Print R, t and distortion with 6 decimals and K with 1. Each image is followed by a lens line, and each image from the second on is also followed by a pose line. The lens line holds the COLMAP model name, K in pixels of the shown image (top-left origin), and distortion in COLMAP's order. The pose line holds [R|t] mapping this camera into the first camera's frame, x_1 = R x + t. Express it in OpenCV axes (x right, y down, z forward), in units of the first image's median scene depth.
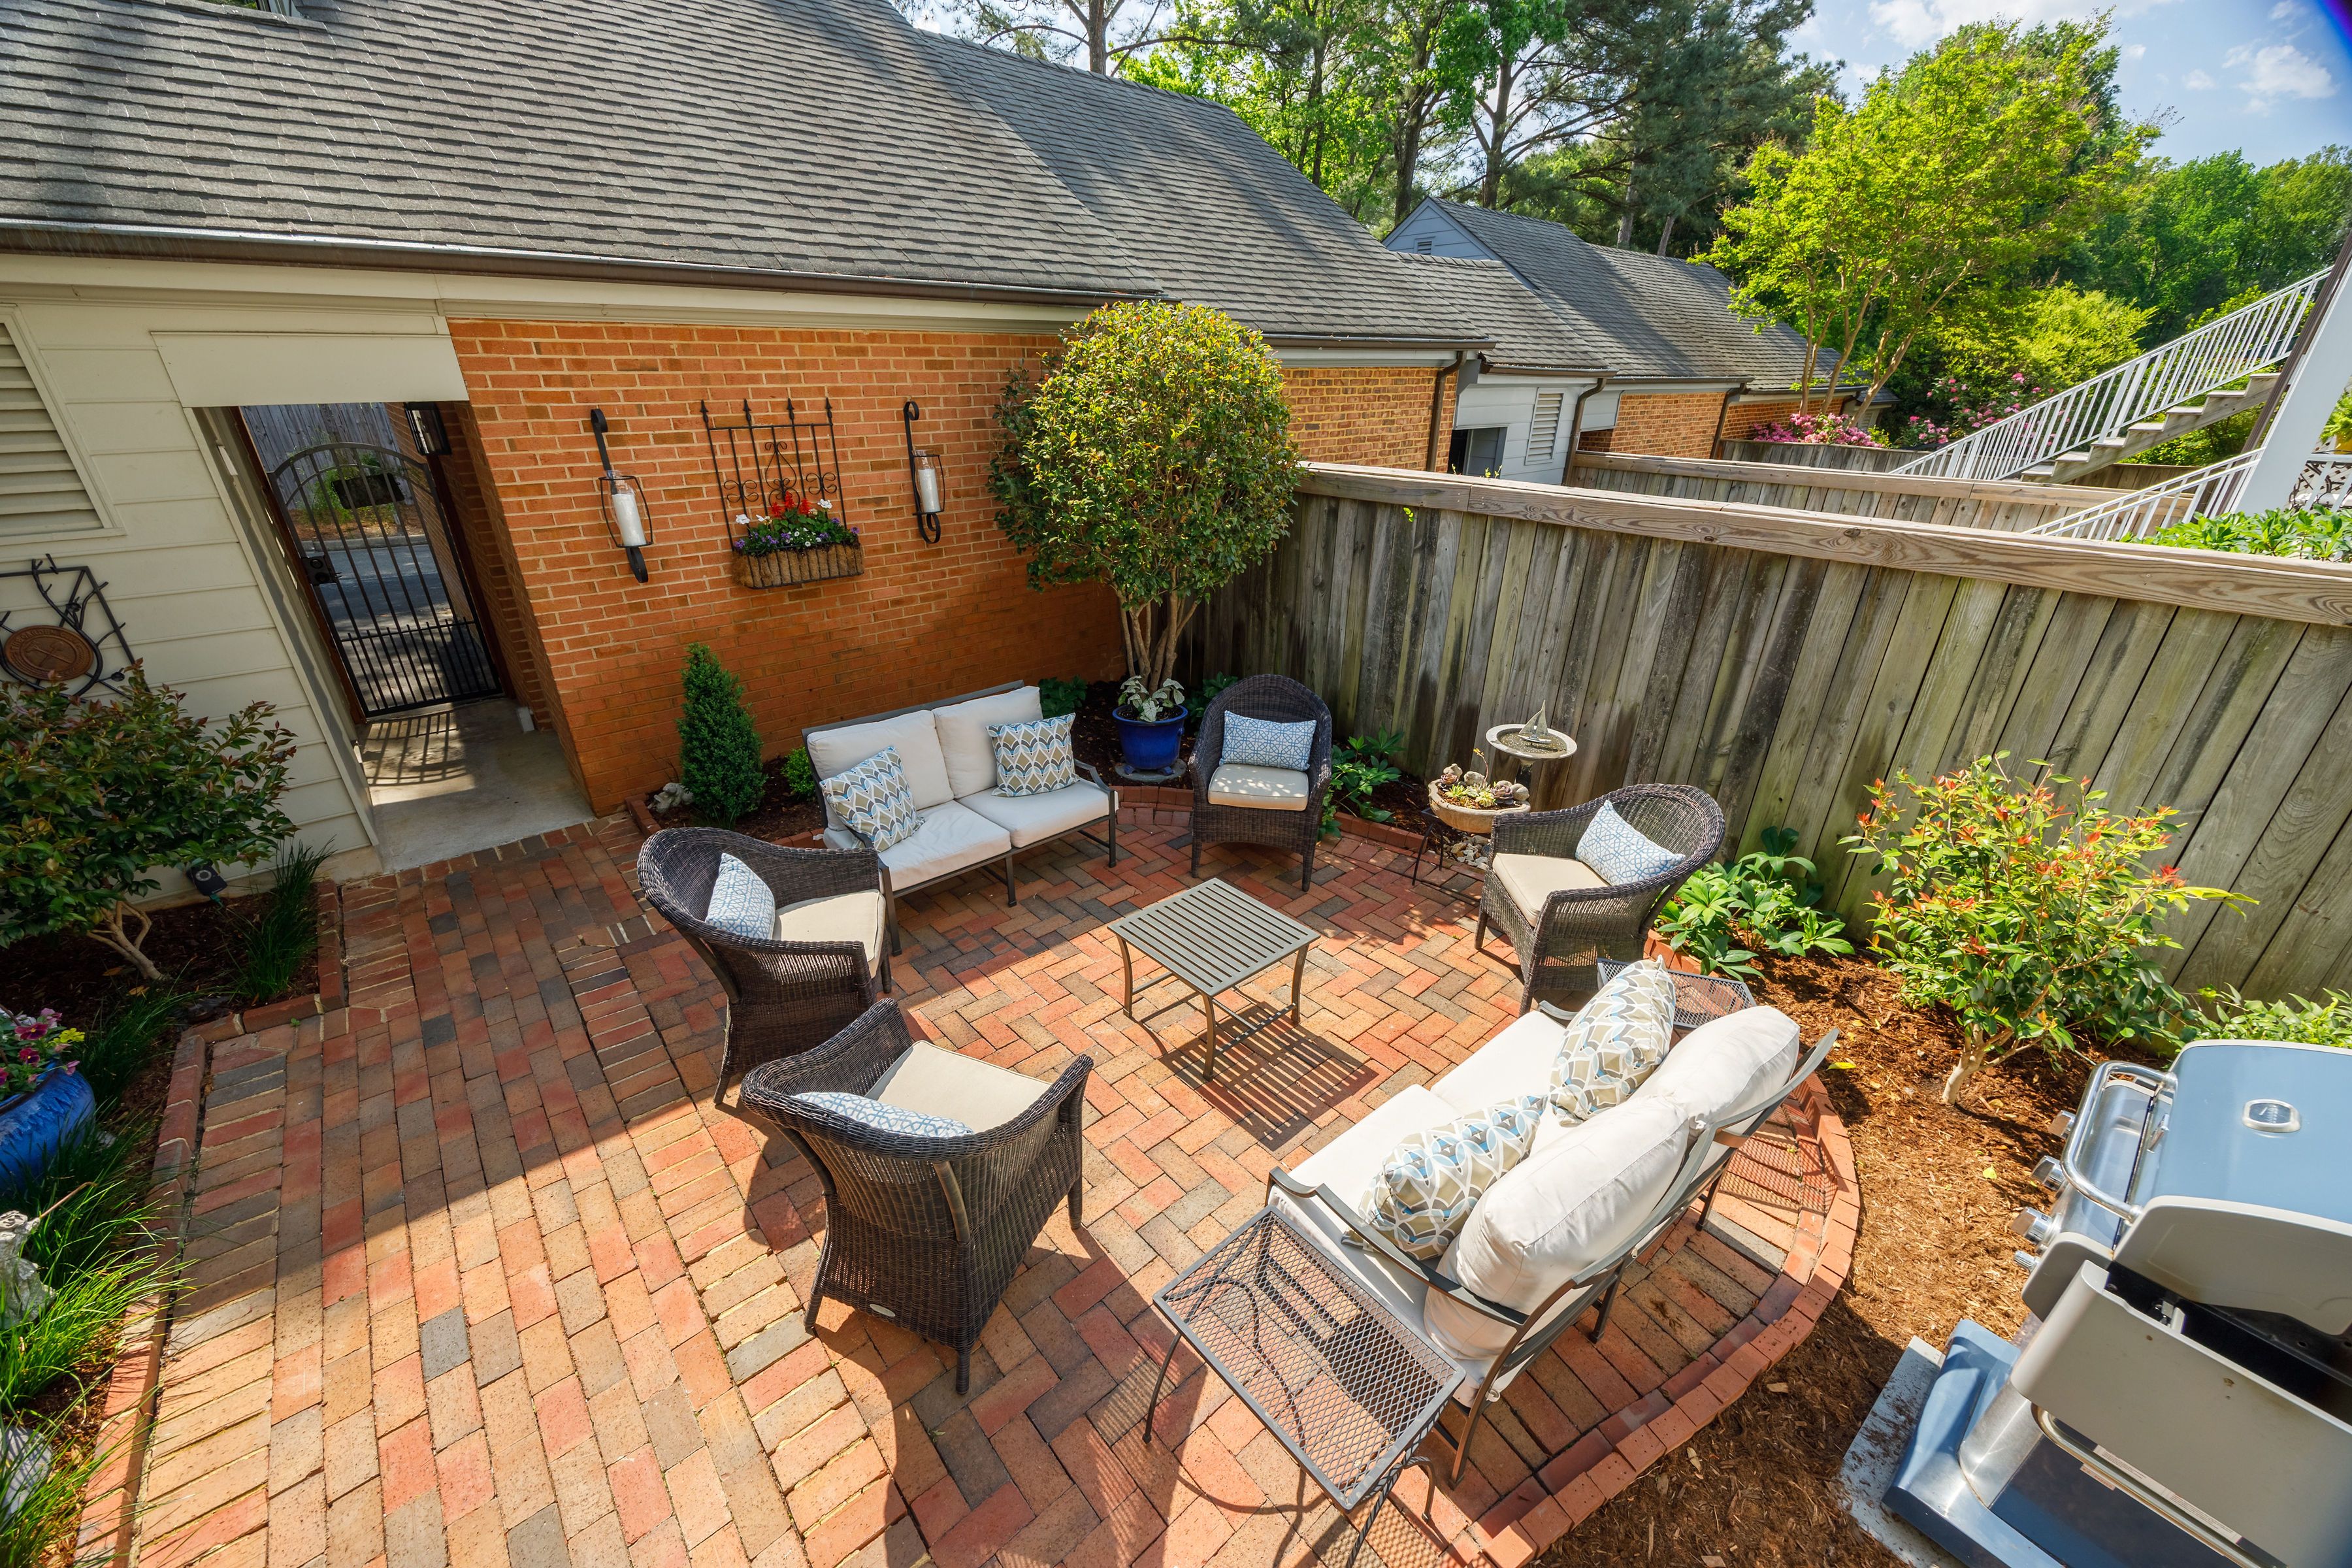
lens RADIAL K [[912.7, 0, 1167.0], [0, 912.7, 786.2], [0, 0, 1]] dist [-0.001366, -0.000456]
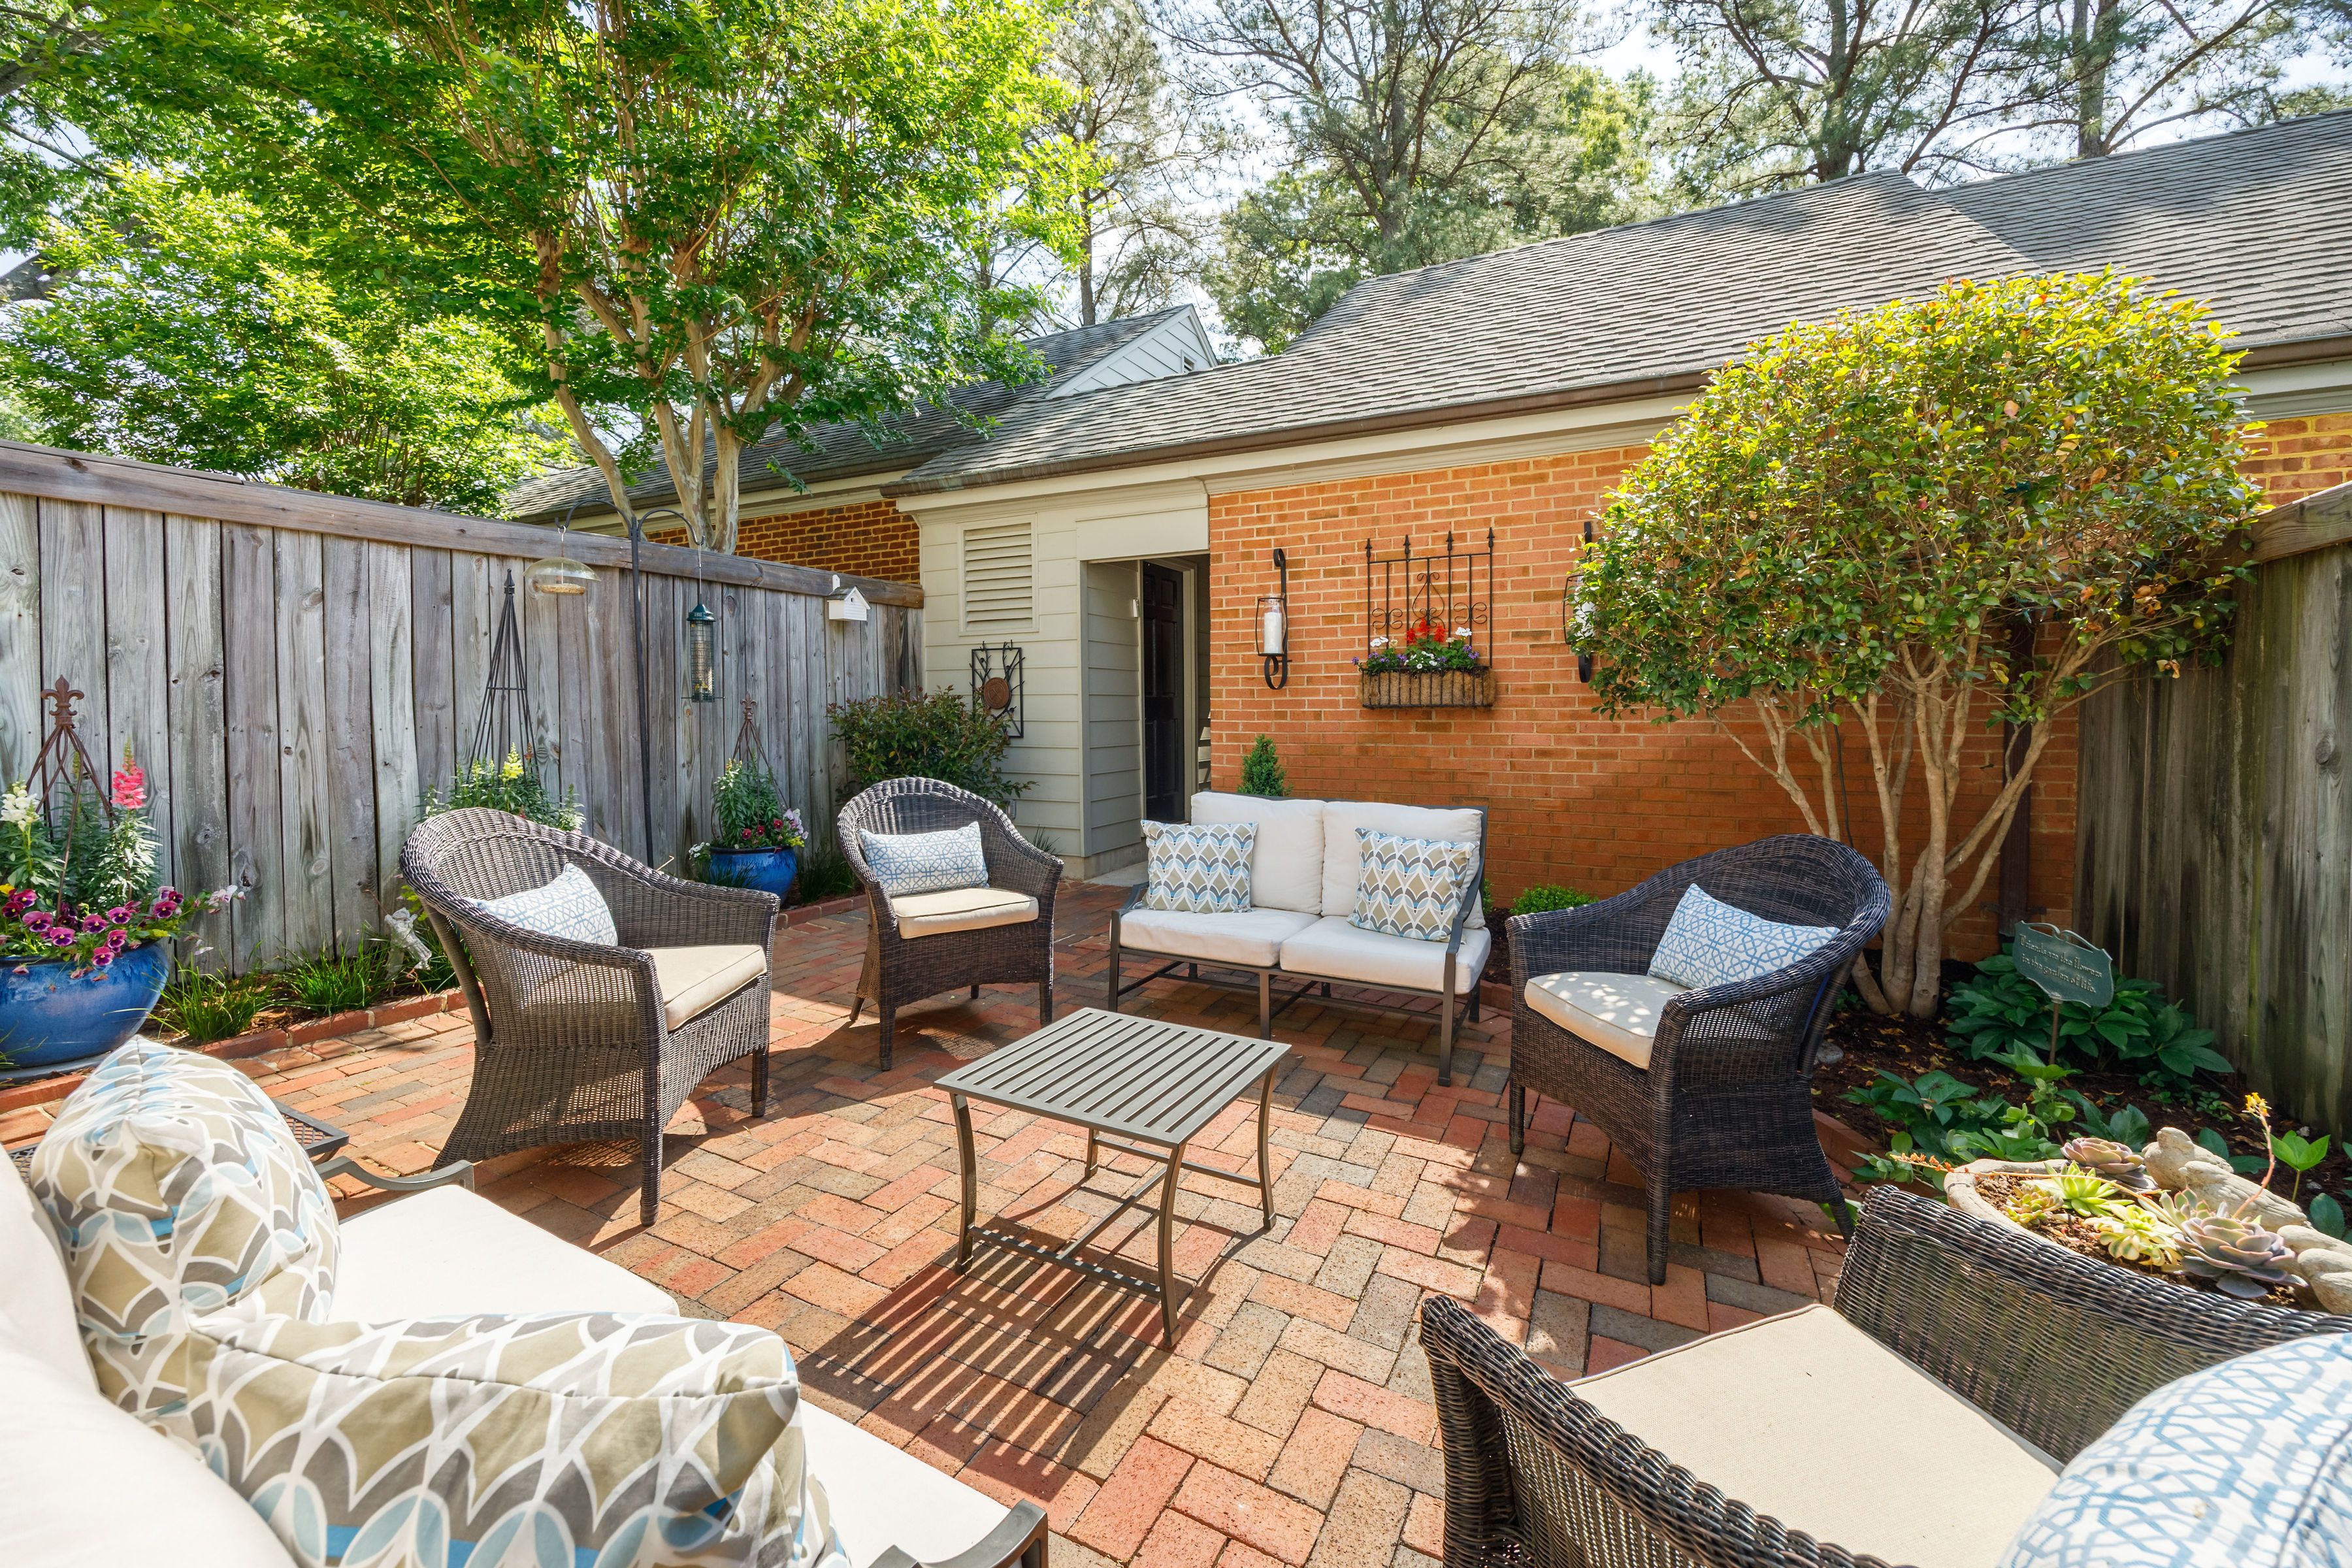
lens RADIAL K [[912.7, 0, 1204.5], [0, 912.7, 736.1], [0, 0, 1]] dist [-0.001366, -0.000456]
pose [[0.384011, 0.018661, -0.923140, 0.474087], [-0.380161, 0.914316, -0.139658, 0.021531], [0.841435, 0.404572, 0.358201, 0.601438]]
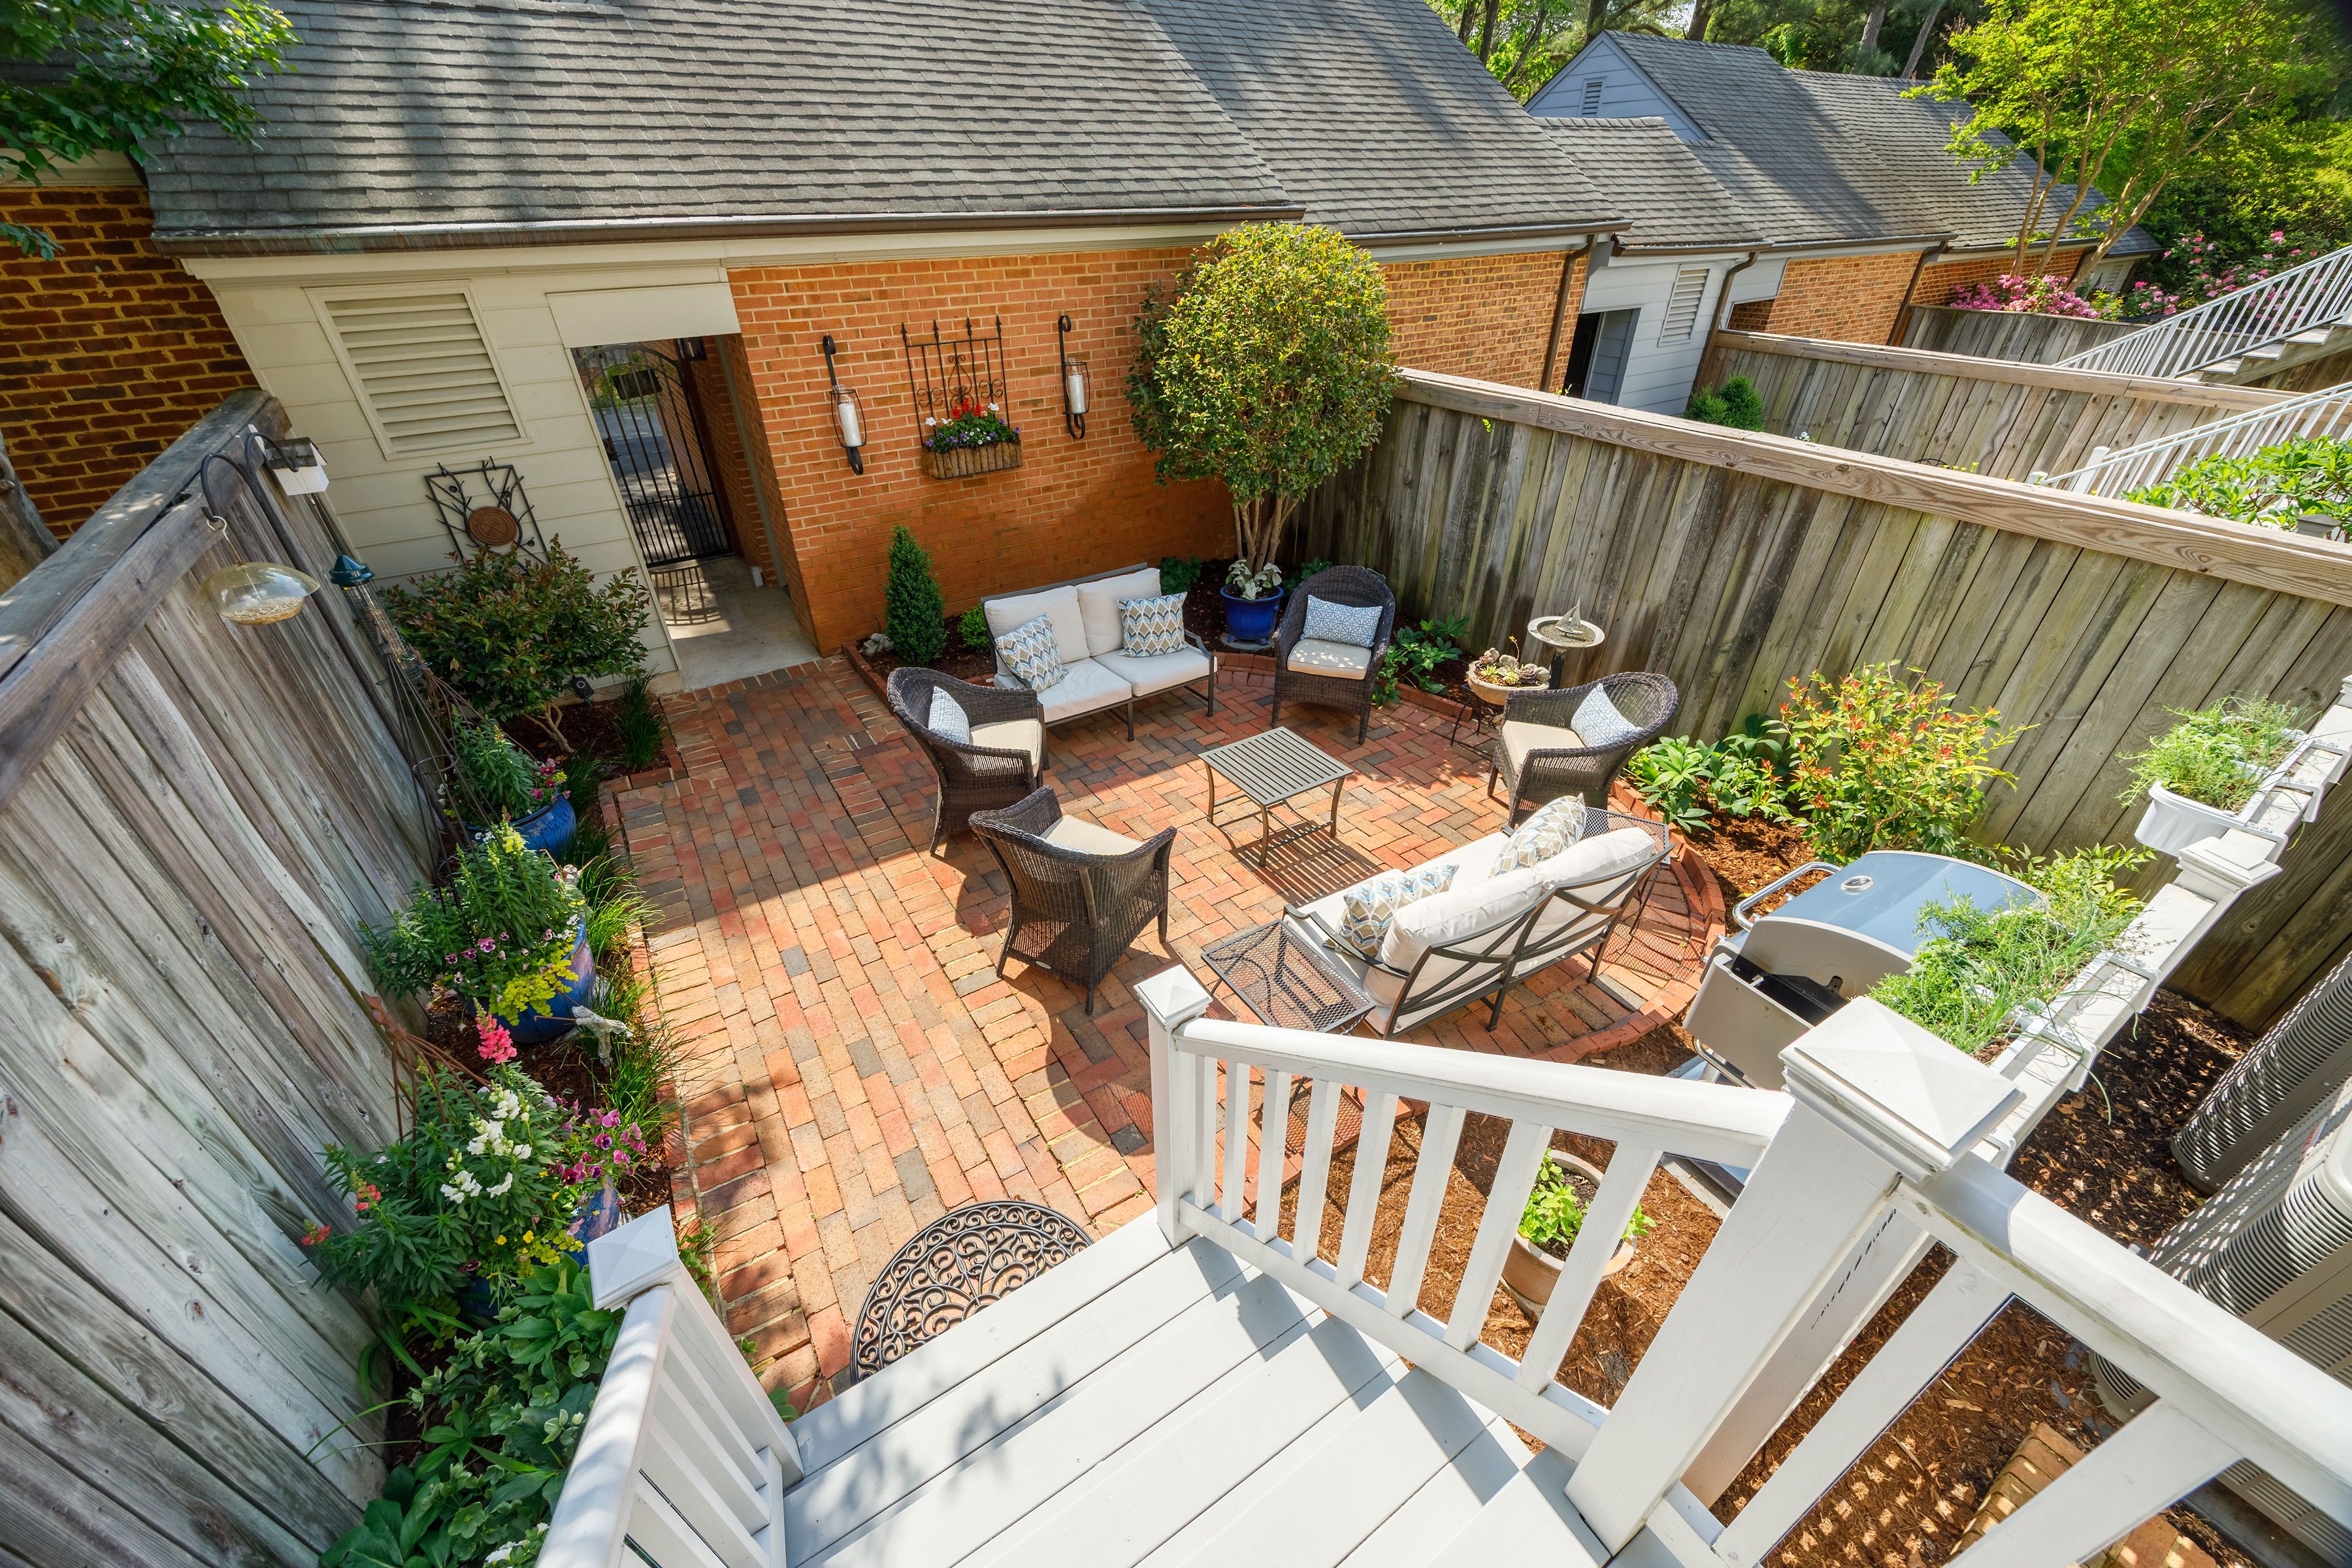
lens RADIAL K [[912.7, 0, 1164.2], [0, 912.7, 789.3], [0, 0, 1]] dist [-0.001366, -0.000456]
pose [[0.989337, 0.068235, -0.128668, 0.051328], [-0.048262, 0.987139, 0.152403, -0.002917], [0.137412, -0.144568, 0.979907, -0.290330]]
